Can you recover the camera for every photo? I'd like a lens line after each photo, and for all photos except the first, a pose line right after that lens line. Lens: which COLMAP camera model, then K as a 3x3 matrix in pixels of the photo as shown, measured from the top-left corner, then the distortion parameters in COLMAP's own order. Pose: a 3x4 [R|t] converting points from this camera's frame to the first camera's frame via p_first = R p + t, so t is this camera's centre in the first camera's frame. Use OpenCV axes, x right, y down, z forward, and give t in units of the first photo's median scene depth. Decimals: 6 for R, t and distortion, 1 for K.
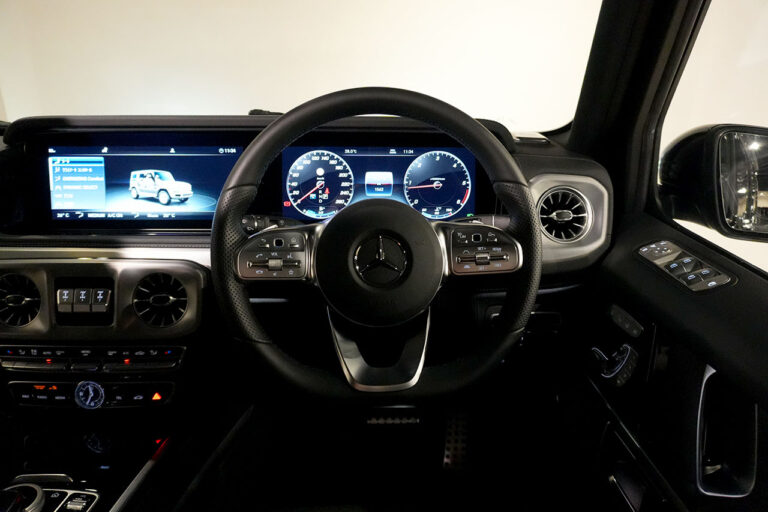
lens RADIAL K [[517.8, 0, 385.7], [0, 517.8, 258.3], [0, 0, 1]] dist [-0.037352, 0.021158]
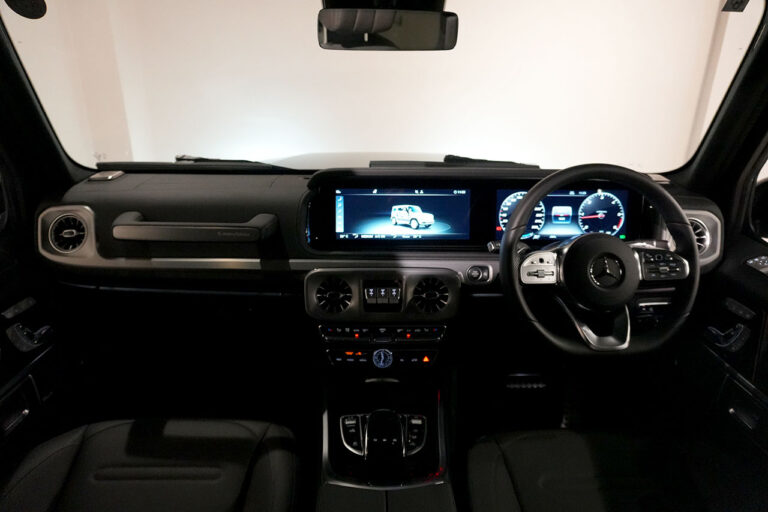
lens RADIAL K [[517.8, 0, 383.7], [0, 517.8, 255.8], [0, 0, 1]] dist [-0.037352, 0.021158]
pose [[0.999977, 0.000702, -0.006784, -0.531952], [-0.000604, 0.999897, 0.014324, -0.052224], [0.006794, -0.014319, 0.999874, -0.481350]]
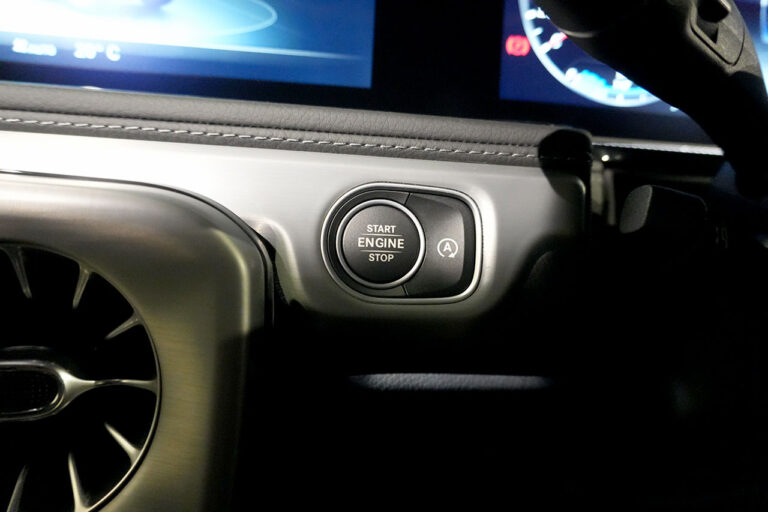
lens RADIAL K [[517.8, 0, 381.9], [0, 517.8, 256.7], [0, 0, 1]] dist [-0.037352, 0.021158]
pose [[0.995723, 0.042786, 0.081880, -0.302314], [-0.037865, 0.997435, -0.060738, 0.037803], [-0.084269, 0.057378, 0.994790, 0.759389]]
